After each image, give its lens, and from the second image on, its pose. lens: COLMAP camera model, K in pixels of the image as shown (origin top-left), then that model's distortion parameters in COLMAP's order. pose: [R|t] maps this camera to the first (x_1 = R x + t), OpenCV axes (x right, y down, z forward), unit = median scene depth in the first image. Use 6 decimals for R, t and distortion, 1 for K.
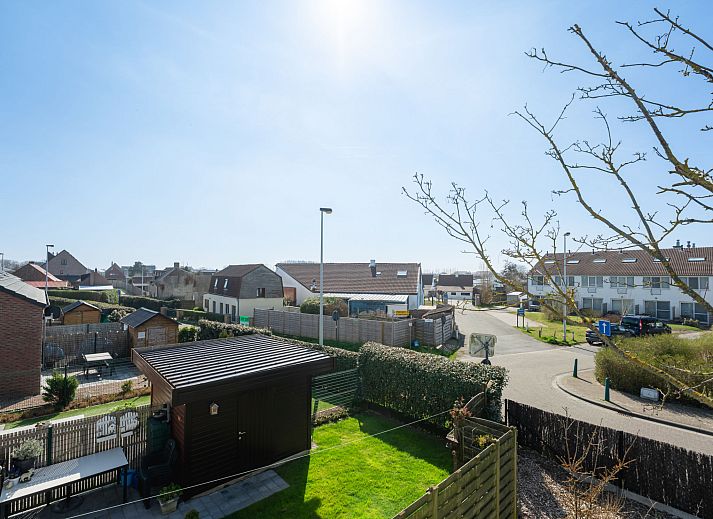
lens RADIAL K [[333.0, 0, 356.1], [0, 333.0, 266.2], [0, 0, 1]] dist [-0.027108, 0.000329]
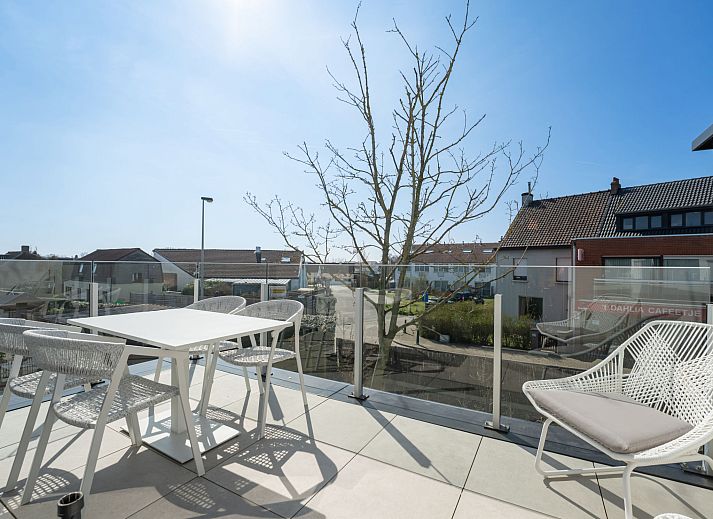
lens RADIAL K [[333.0, 0, 356.1], [0, 333.0, 266.2], [0, 0, 1]] dist [-0.027108, 0.000329]
pose [[0.948974, 0.001998, 0.315348, 0.015685], [-0.011726, 0.999512, 0.028955, 0.009046], [-0.315136, -0.031176, 0.948534, -0.101186]]
